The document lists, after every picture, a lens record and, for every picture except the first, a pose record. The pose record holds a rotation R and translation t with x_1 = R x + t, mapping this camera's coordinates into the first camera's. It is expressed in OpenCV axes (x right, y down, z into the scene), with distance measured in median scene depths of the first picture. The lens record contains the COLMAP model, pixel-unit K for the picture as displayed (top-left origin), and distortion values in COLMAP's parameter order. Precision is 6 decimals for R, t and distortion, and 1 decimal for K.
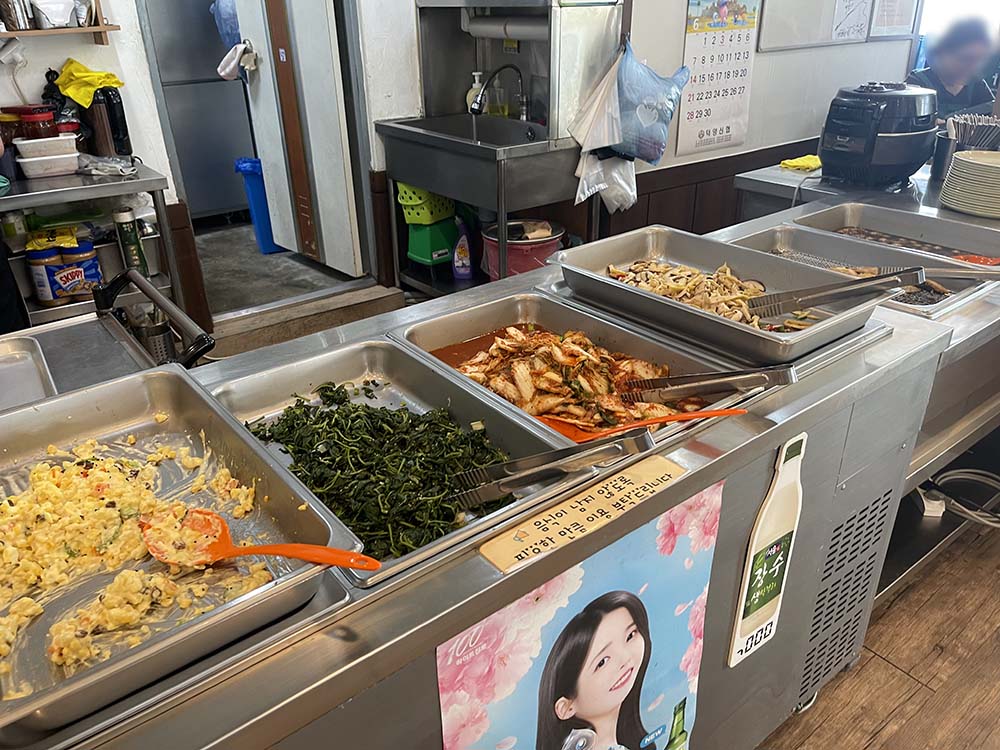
lens RADIAL K [[775.0, 0, 500.0], [0, 775.0, 375.0], [0, 0, 1]] dist [0.062349, -0.087908]
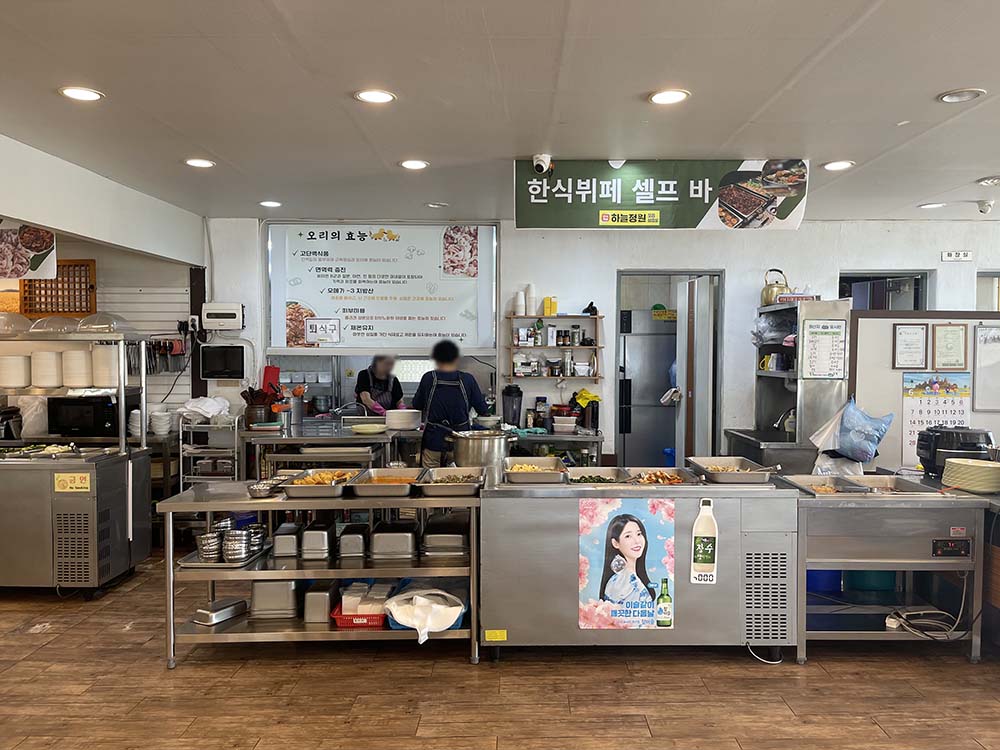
lens RADIAL K [[766.1, 0, 506.8], [0, 766.1, 370.3], [0, 0, 1]] dist [0.031318, -0.004024]
pose [[0.795814, 0.042637, -0.604038, 0.682425], [-0.289313, 0.903073, -0.317421, 0.360292], [0.531957, 0.427364, 0.731014, -0.867880]]
